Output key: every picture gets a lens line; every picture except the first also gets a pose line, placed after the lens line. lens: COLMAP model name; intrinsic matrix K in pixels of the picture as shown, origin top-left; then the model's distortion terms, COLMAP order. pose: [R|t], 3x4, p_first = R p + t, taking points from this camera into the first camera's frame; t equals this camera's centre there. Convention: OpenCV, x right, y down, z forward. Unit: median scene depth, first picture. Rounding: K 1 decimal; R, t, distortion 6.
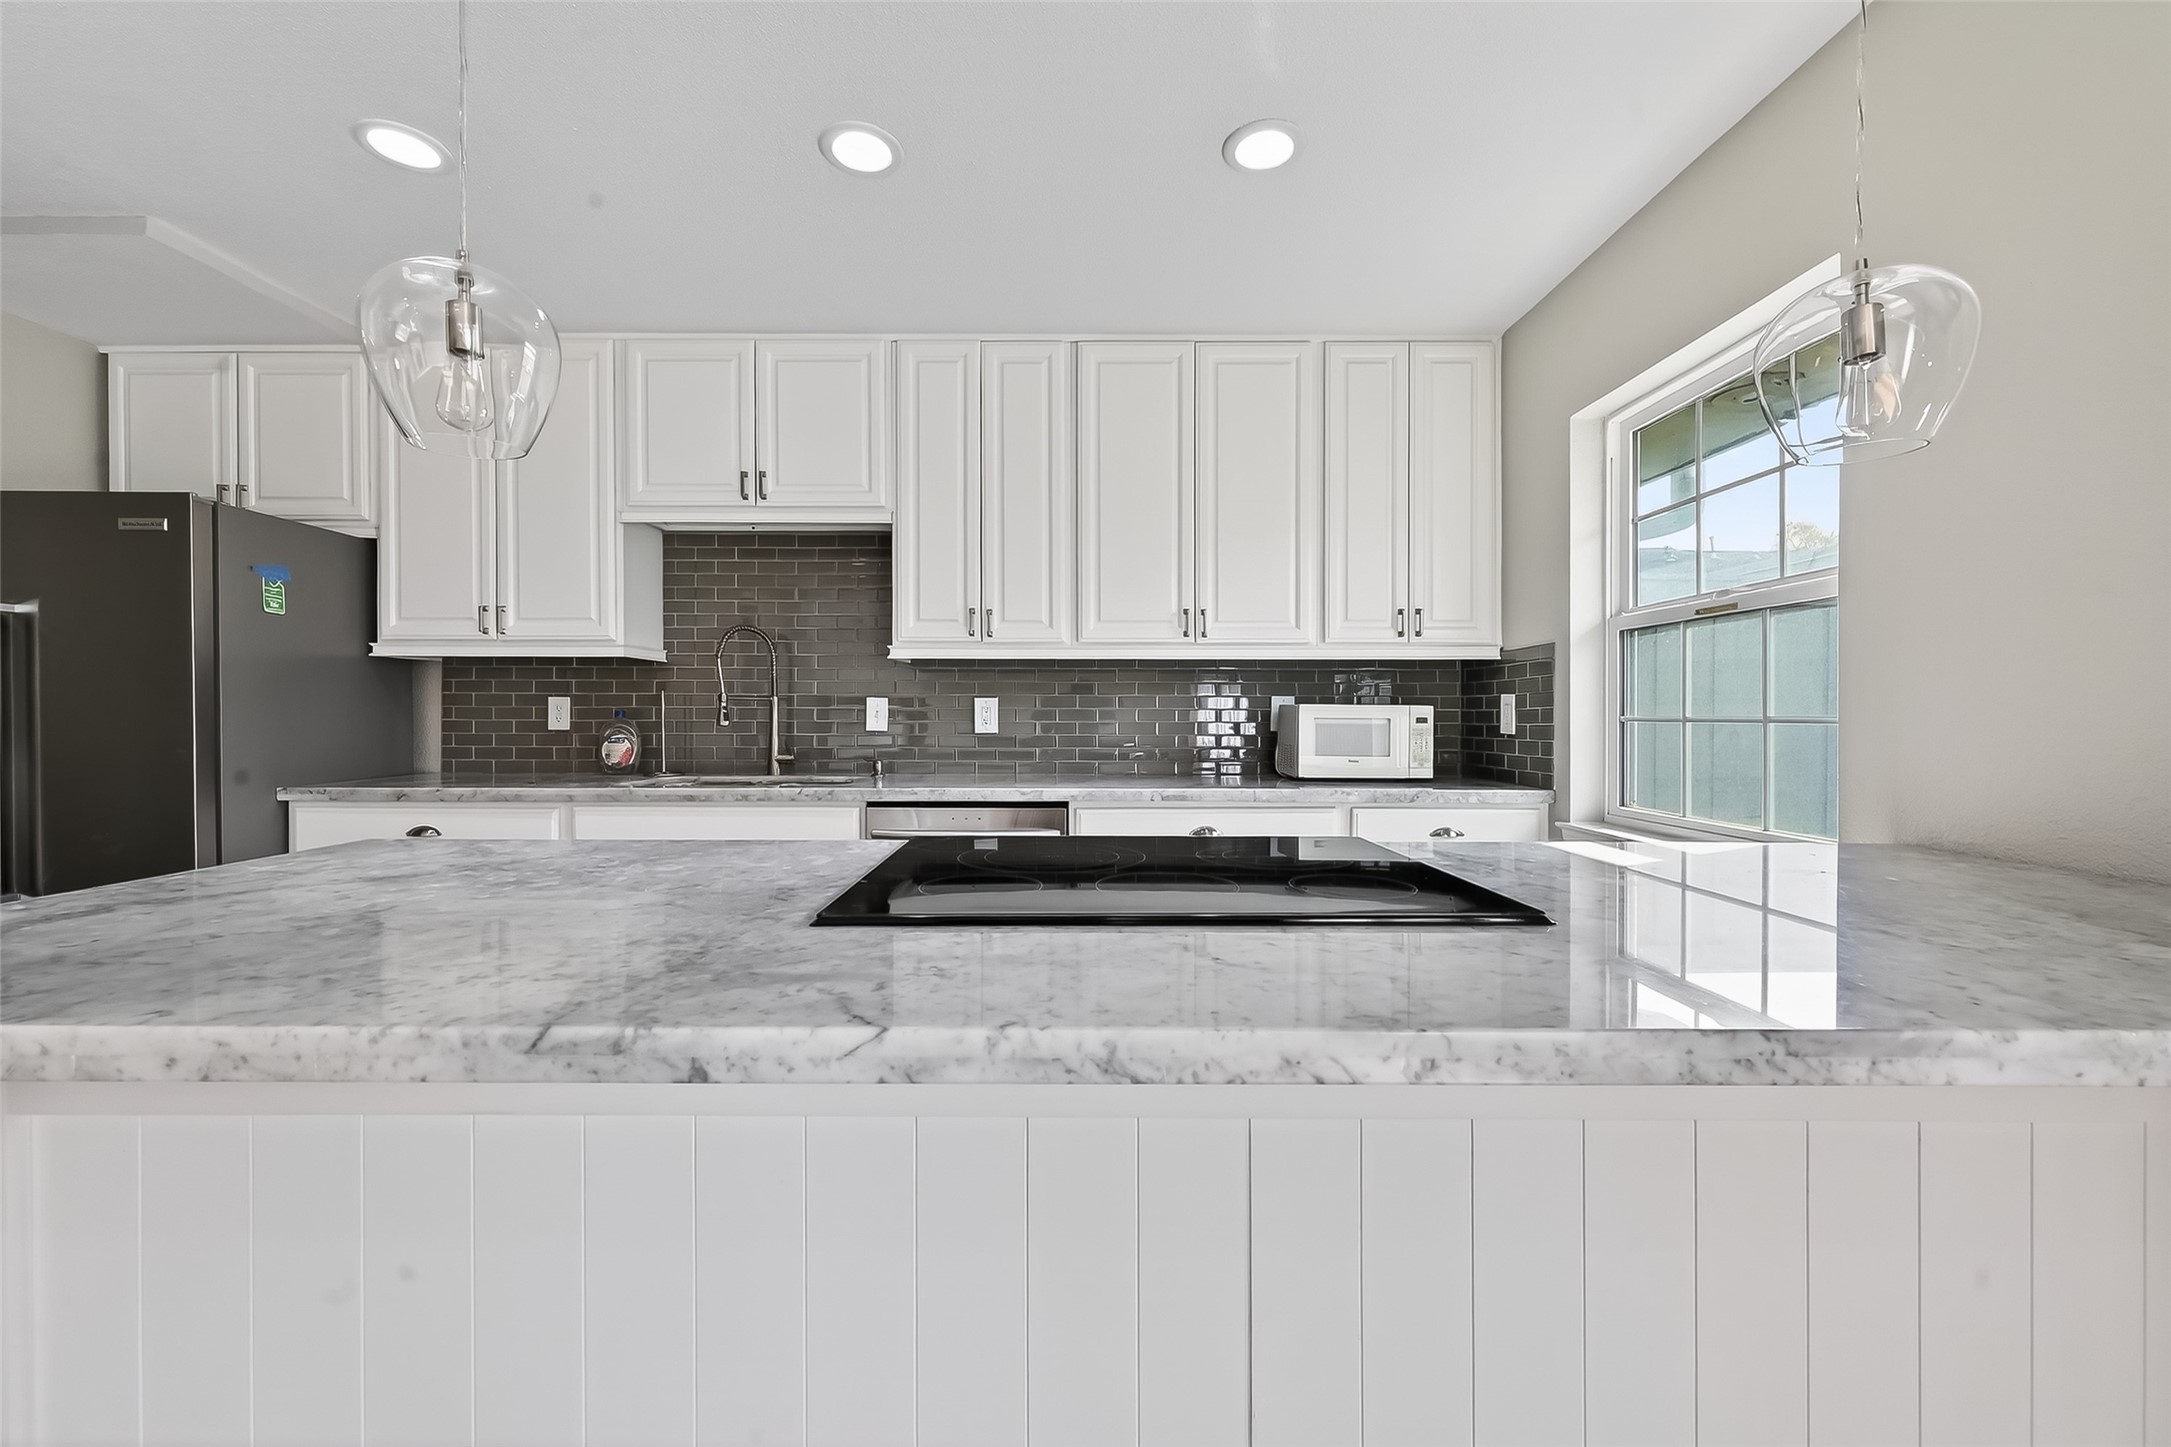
lens RADIAL K [[868.8, 0, 1088.4], [0, 868.8, 714.2], [0, 0, 1]] dist [0.001400, 0.000170]
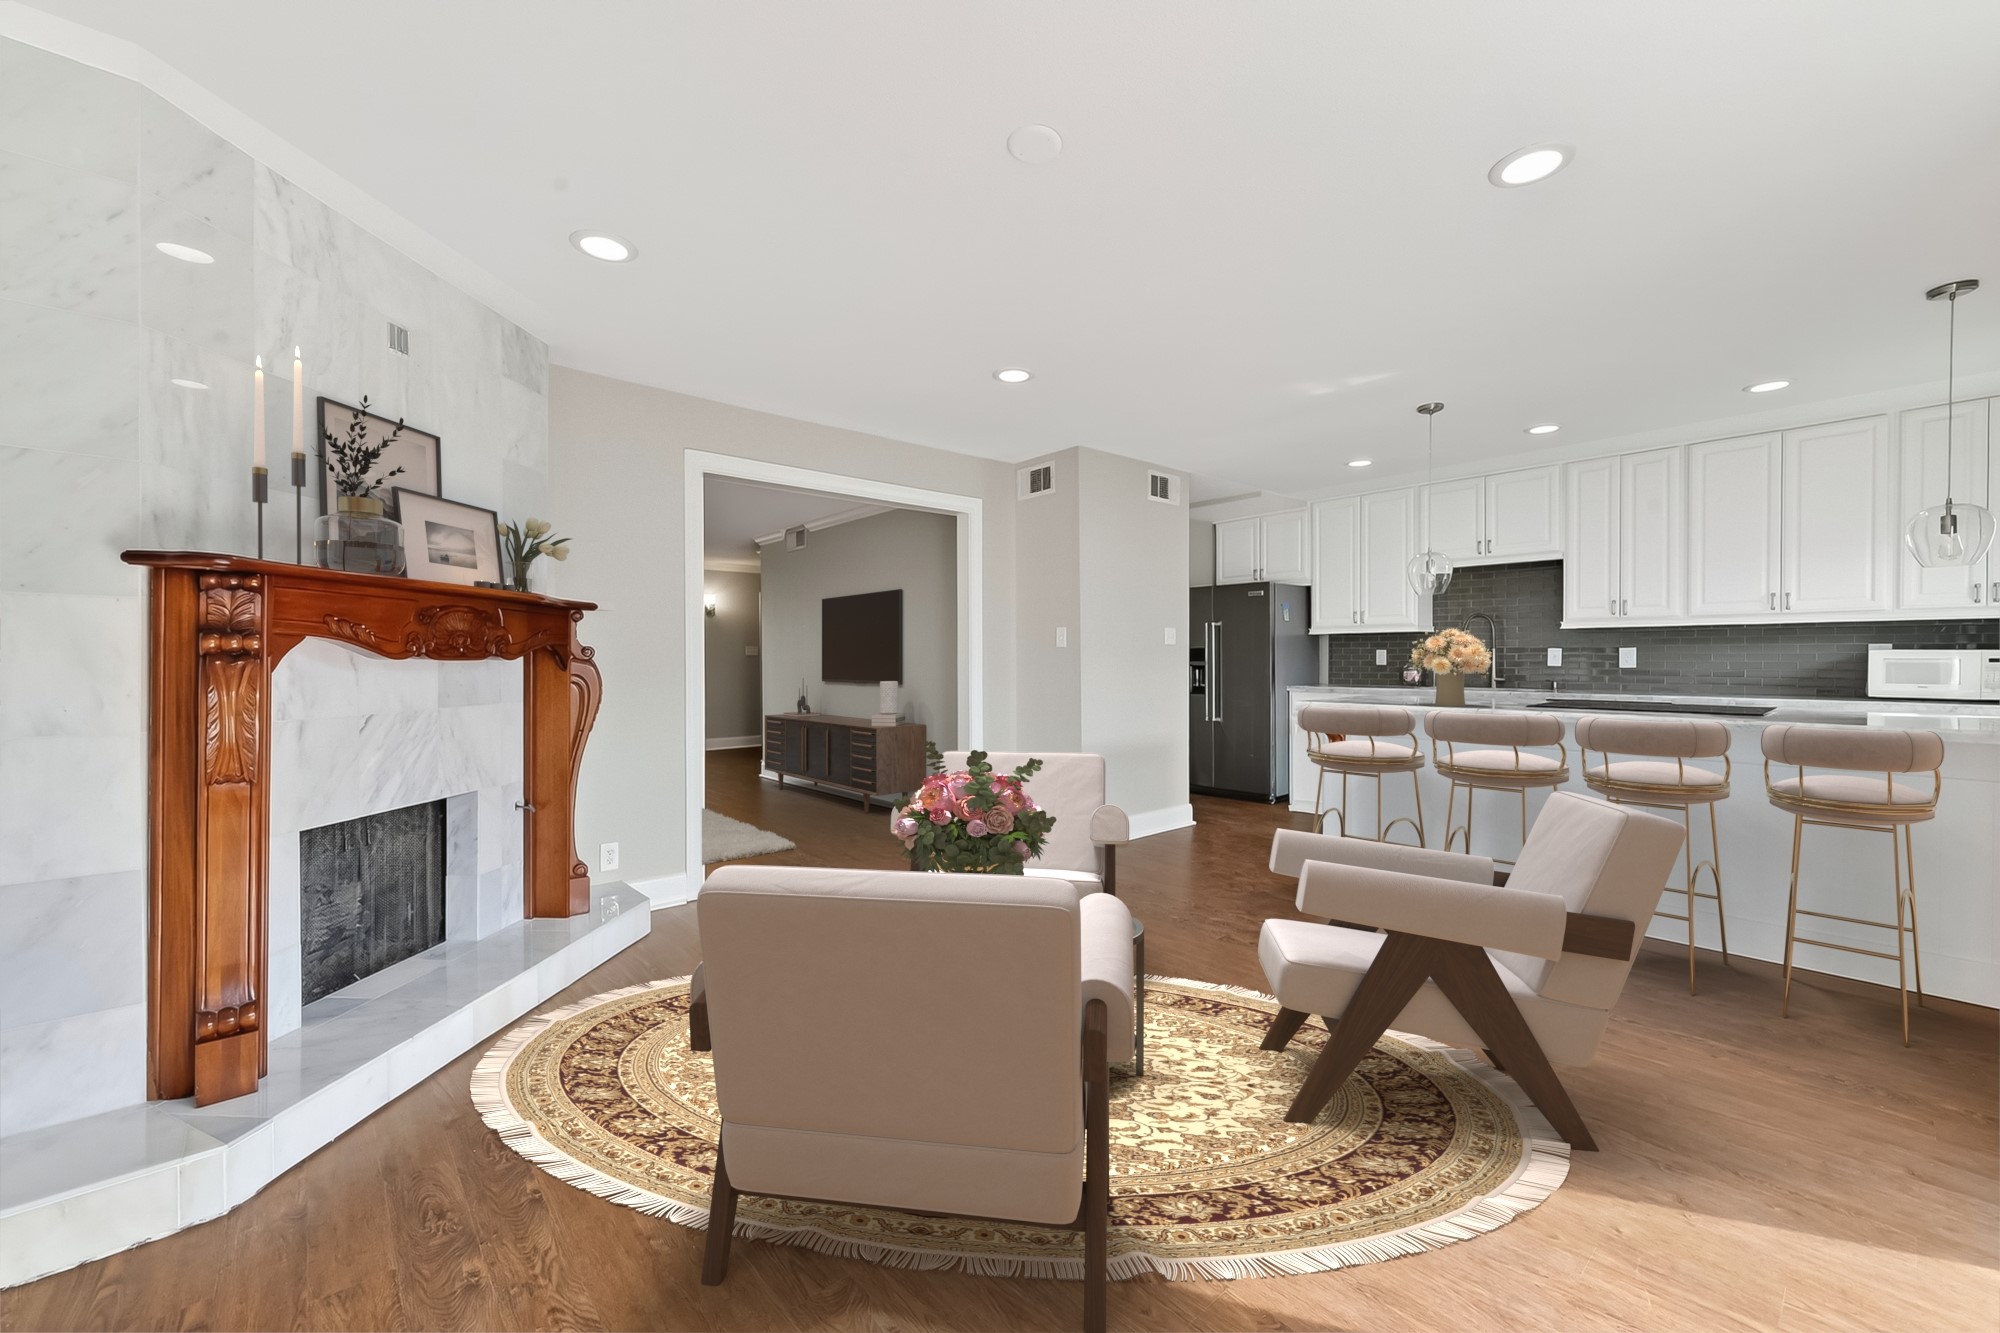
lens RADIAL K [[800.4, 0, 1002.6], [0, 800.4, 657.9], [0, 0, 1]] dist [0.001400, 0.000170]
pose [[0.670842, -0.003883, -0.741591, 0.259286], [0.002837, 0.999992, -0.002670, 0.002756], [0.741595, -0.000313, 0.670847, -1.120245]]
